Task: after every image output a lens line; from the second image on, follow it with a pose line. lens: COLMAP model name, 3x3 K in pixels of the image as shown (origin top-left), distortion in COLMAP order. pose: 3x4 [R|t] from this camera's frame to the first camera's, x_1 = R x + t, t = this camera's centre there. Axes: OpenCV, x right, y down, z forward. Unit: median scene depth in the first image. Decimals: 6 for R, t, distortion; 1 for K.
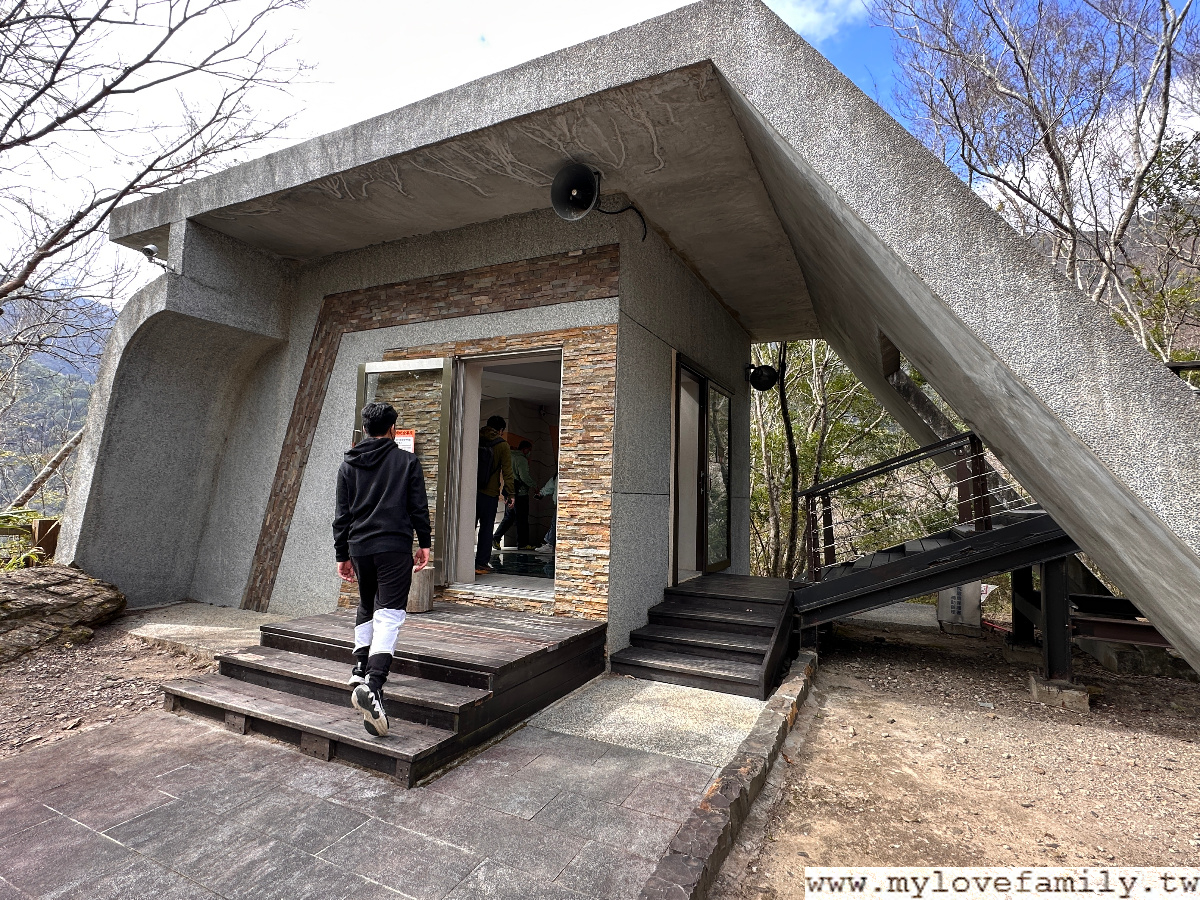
lens RADIAL K [[601.4, 0, 598.9], [0, 601.4, 451.0], [0, 0, 1]] dist [0.002393, 0.000122]
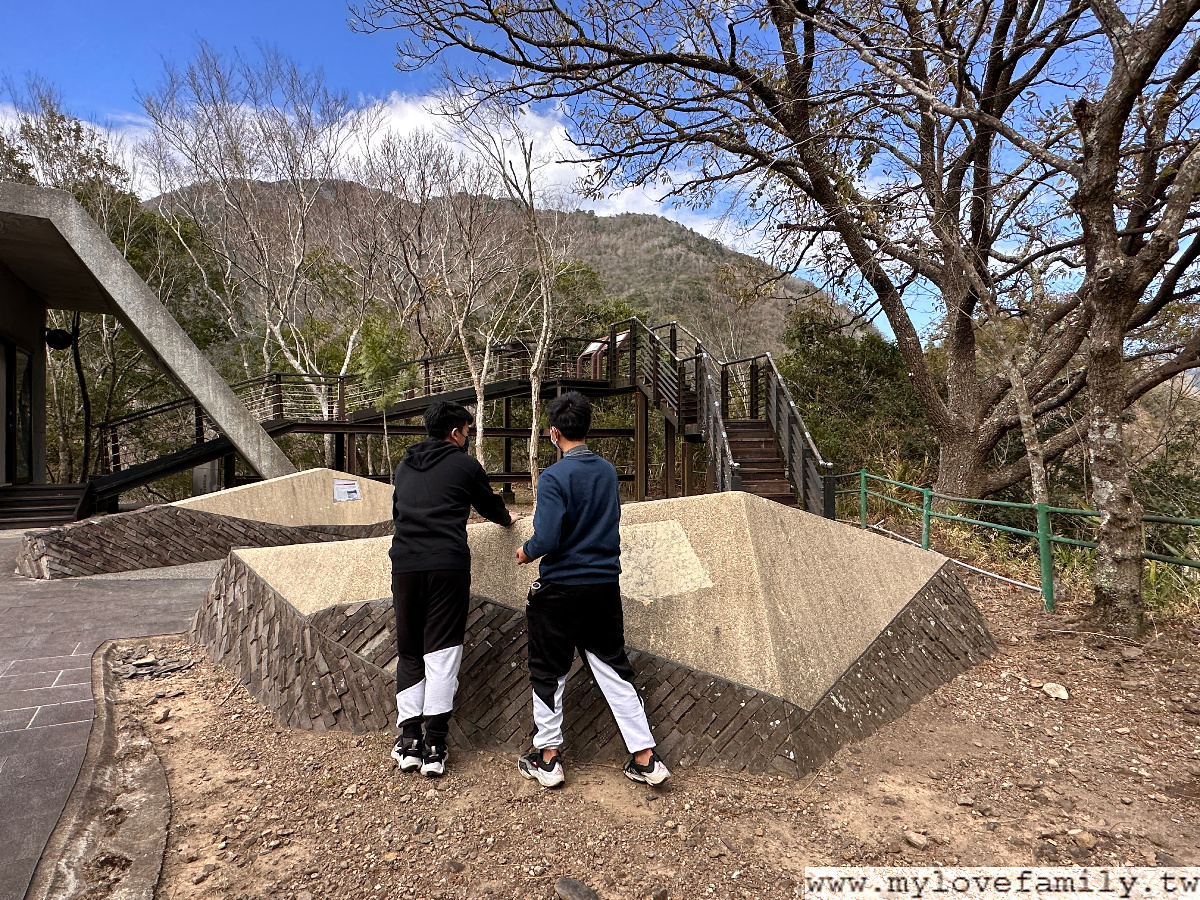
lens RADIAL K [[663.8, 0, 601.0], [0, 663.8, 451.8], [0, 0, 1]] dist [-0.001285, -0.000792]
pose [[0.551090, -0.026714, 0.834018, -0.267643], [-0.046333, 0.996966, 0.062548, -0.024283], [-0.833159, -0.073112, 0.548180, -0.738168]]
